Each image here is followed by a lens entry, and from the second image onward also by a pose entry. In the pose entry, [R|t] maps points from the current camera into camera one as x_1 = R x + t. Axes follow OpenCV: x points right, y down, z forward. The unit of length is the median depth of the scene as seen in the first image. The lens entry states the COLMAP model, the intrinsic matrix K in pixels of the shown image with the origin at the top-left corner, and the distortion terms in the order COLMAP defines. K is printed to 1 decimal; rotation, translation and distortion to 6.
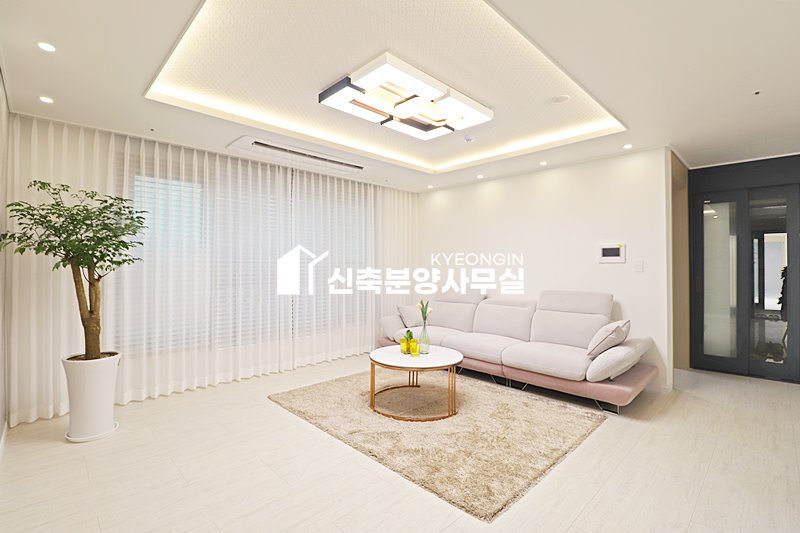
lens RADIAL K [[369.5, 0, 401.3], [0, 369.5, 261.6], [0, 0, 1]] dist [-0.003061, -0.011849]
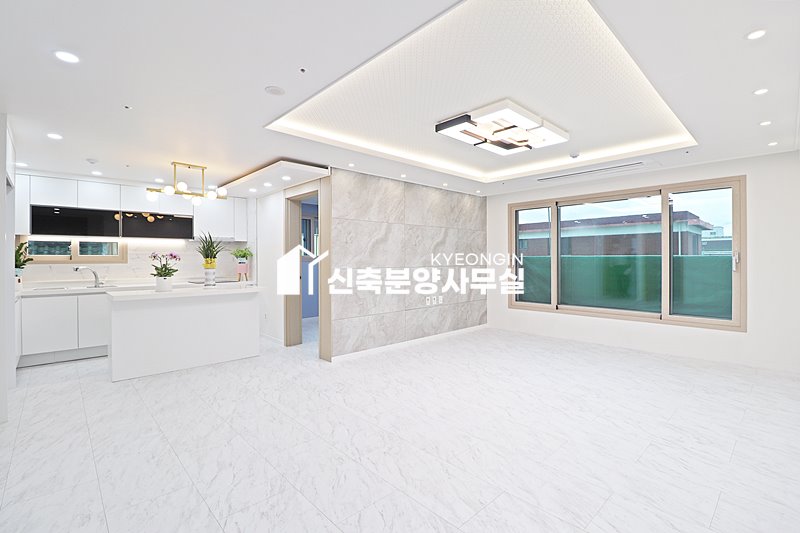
lens RADIAL K [[369.5, 0, 396.1], [0, 369.5, 260.7], [0, 0, 1]] dist [-0.003061, -0.011849]
pose [[0.999635, -0.004979, -0.026542, -0.285376], [0.005428, 0.999842, 0.016901, -0.010259], [0.026453, -0.017039, 0.999505, -0.241026]]
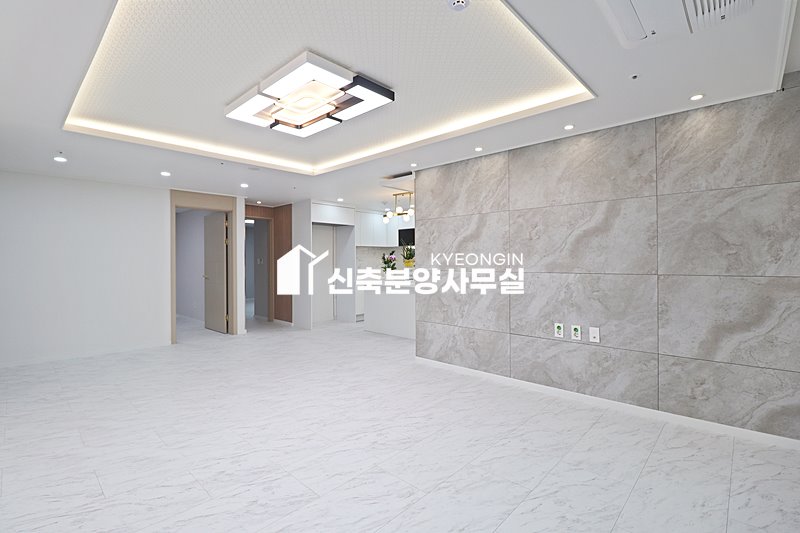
lens RADIAL K [[369.5, 0, 395.0], [0, 369.5, 258.6], [0, 0, 1]] dist [-0.003061, -0.011849]
pose [[0.034886, -0.004376, -0.999382, 0.926940], [0.020677, 0.999780, -0.003656, 0.002428], [0.999177, -0.020537, 0.034969, 1.087461]]
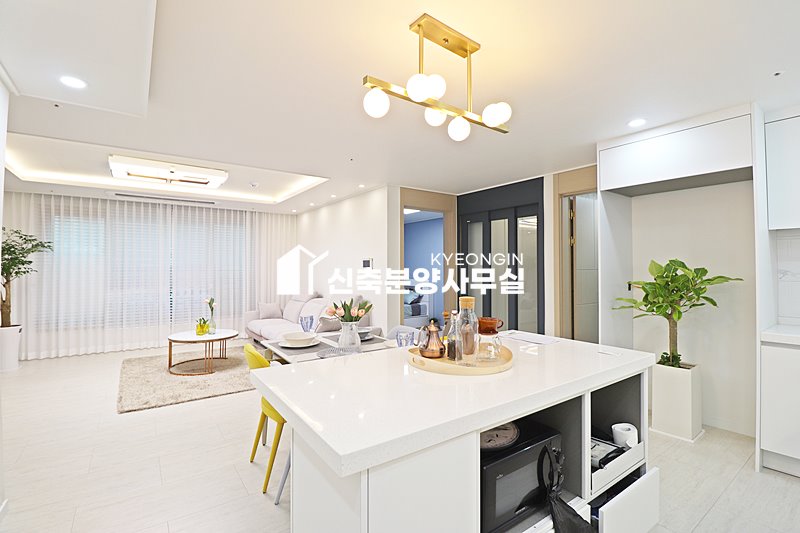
lens RADIAL K [[369.5, 0, 398.8], [0, 369.5, 262.1], [0, 0, 1]] dist [-0.003061, -0.011849]
pose [[0.988294, -0.003943, -0.152509, 1.121589], [0.002974, 0.999974, -0.006581, -0.027897], [0.152531, 0.006051, 0.988280, -0.369873]]
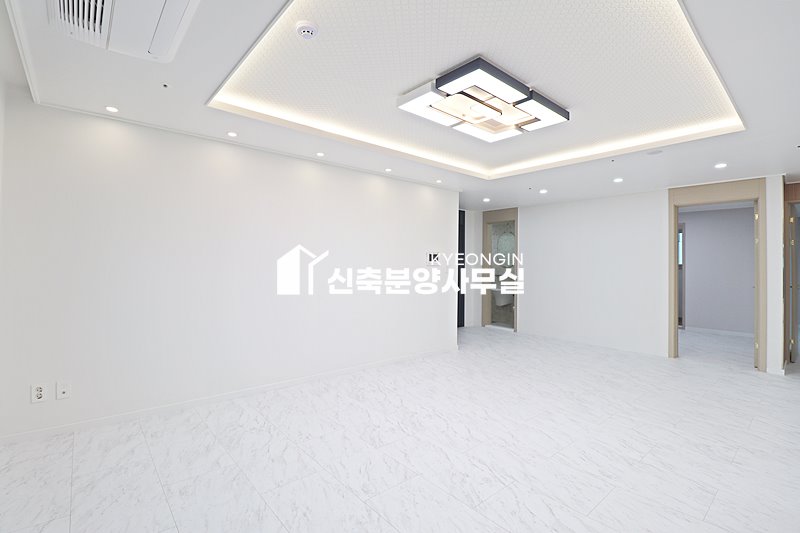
lens RADIAL K [[369.5, 0, 397.2], [0, 369.5, 258.7], [0, 0, 1]] dist [-0.003061, -0.011849]
pose [[-0.997929, -0.009768, 0.063574, 0.177492], [-0.011510, 0.999567, -0.027088, 0.009346], [-0.063282, -0.027764, -0.997609, 1.811585]]
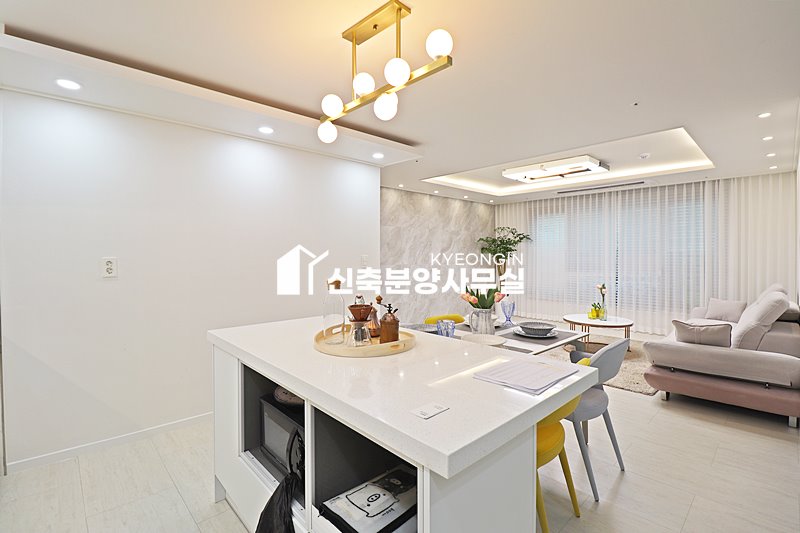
lens RADIAL K [[369.5, 0, 396.1], [0, 369.5, 263.3], [0, 0, 1]] dist [-0.003061, -0.011849]
pose [[-0.019252, 0.023993, -0.999527, 1.679010], [0.012731, 0.999637, 0.023750, -0.021737], [0.999734, -0.012268, -0.019550, 0.236725]]
